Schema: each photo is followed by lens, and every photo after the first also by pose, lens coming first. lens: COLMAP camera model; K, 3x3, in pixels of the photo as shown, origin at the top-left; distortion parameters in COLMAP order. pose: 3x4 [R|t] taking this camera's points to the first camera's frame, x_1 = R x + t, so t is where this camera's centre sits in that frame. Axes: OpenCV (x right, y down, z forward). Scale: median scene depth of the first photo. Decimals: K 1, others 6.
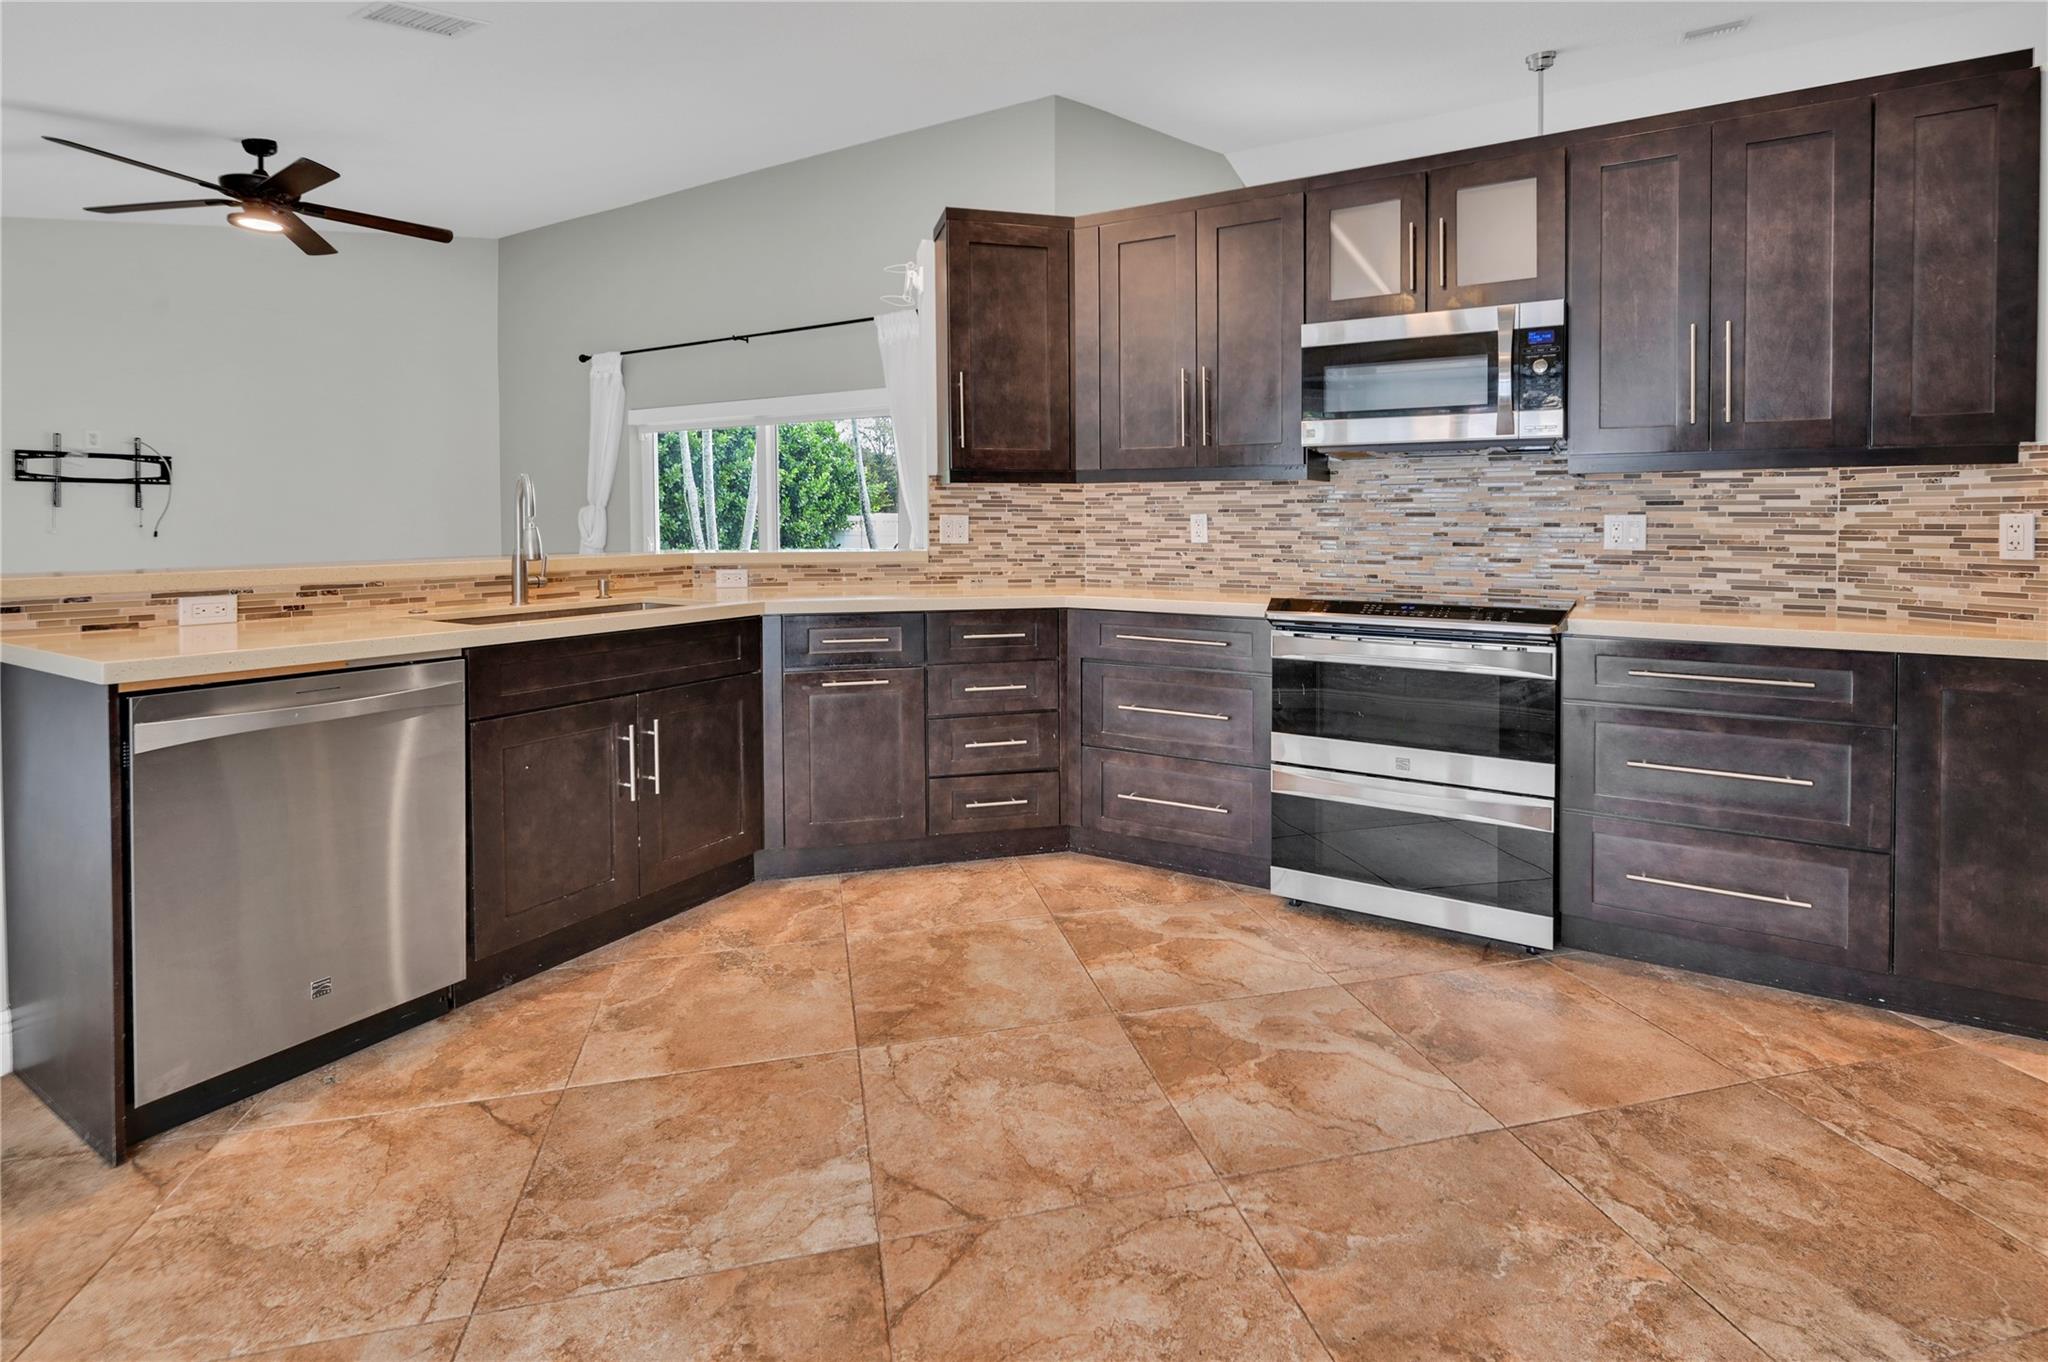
lens RADIAL K [[966.5, 0, 1065.9], [0, 966.5, 534.1], [0, 0, 1]] dist [-0.002541, -0.000510]
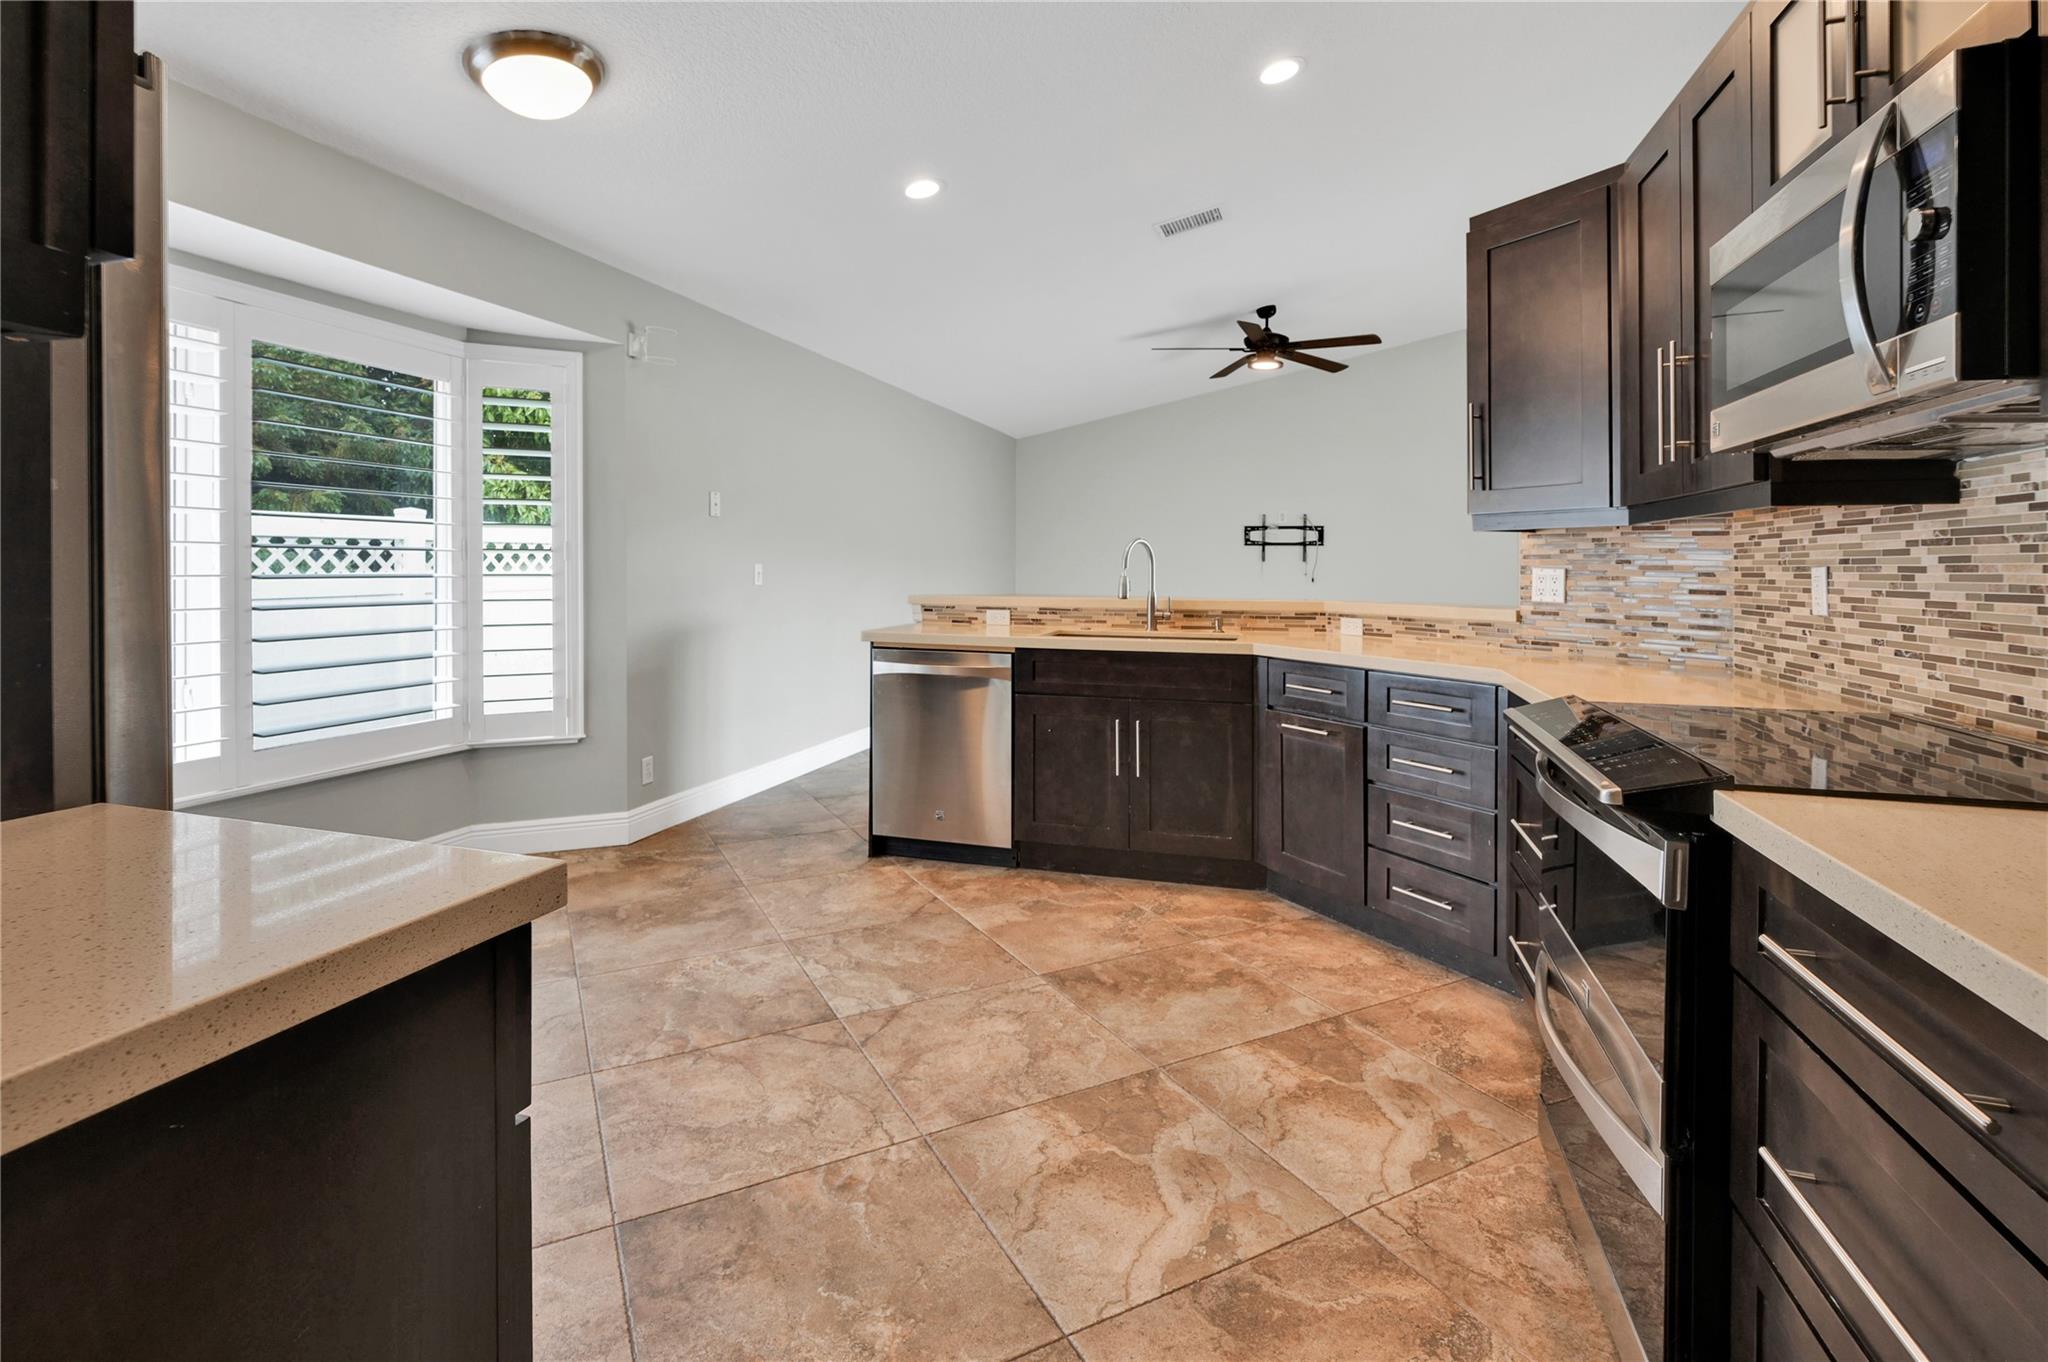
lens RADIAL K [[1009.1, 0, 1051.3], [0, 1009.1, 573.1], [0, 0, 1]] dist [-0.000648, 0.000516]
pose [[0.227759, 0.007044, -0.973692, 0.863820], [-0.020283, 0.999791, 0.002489, -0.012187], [0.973506, 0.019182, 0.227854, 0.537601]]
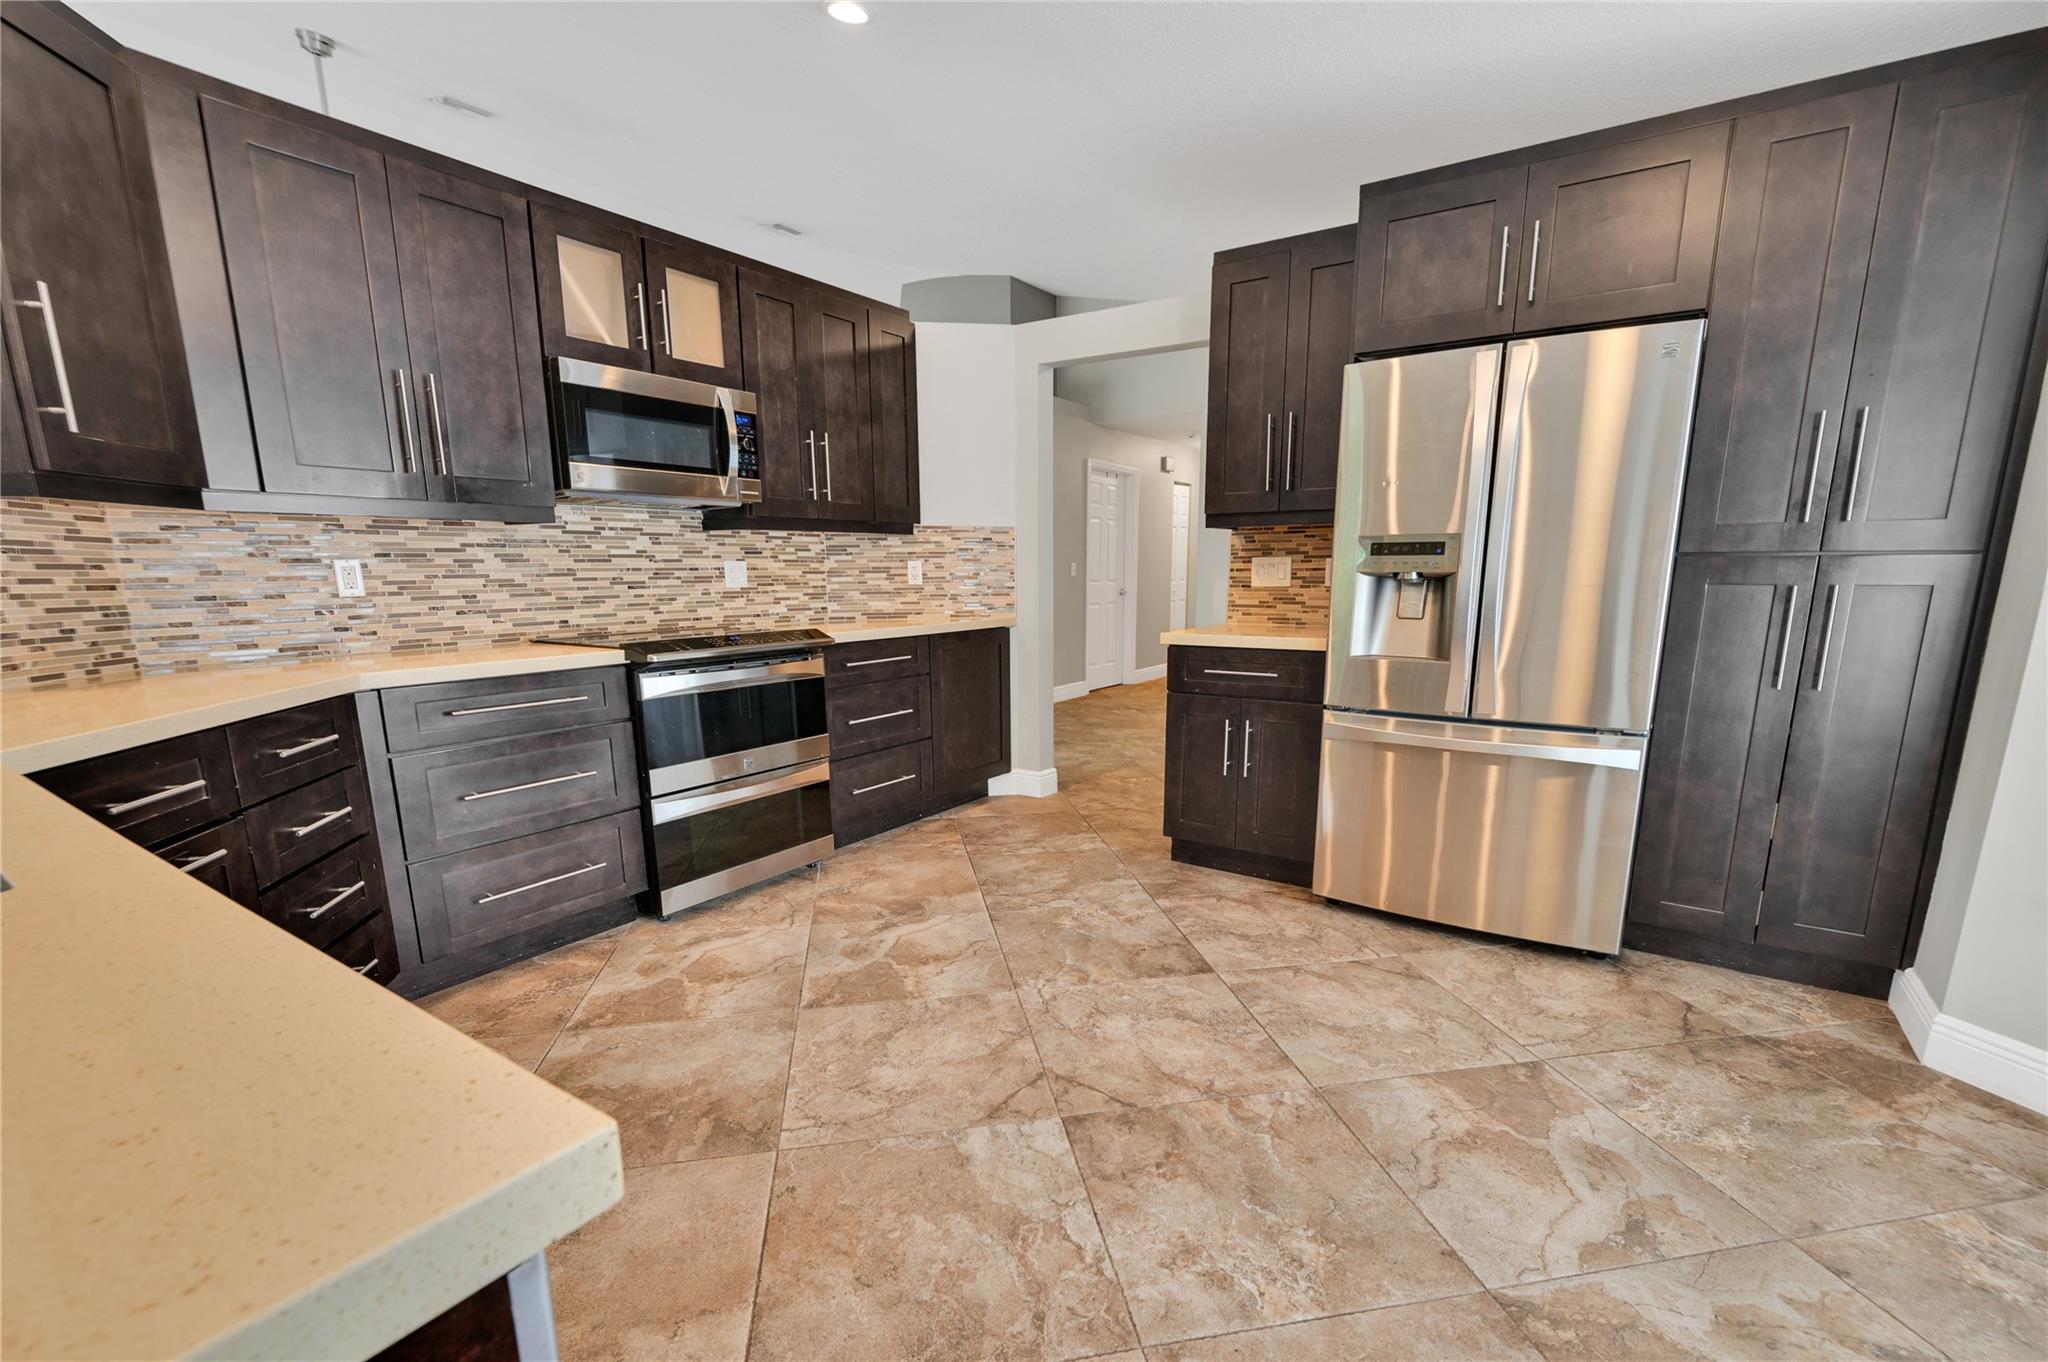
lens RADIAL K [[878.5, 0, 1042.1], [0, 878.5, 736.6], [0, 0, 1]] dist [0.000088, -0.000230]
pose [[0.080383, -0.193053, 0.977890, -0.725481], [0.019314, 0.981182, 0.192116, -0.007704], [-0.996577, 0.003444, 0.082599, 0.524023]]
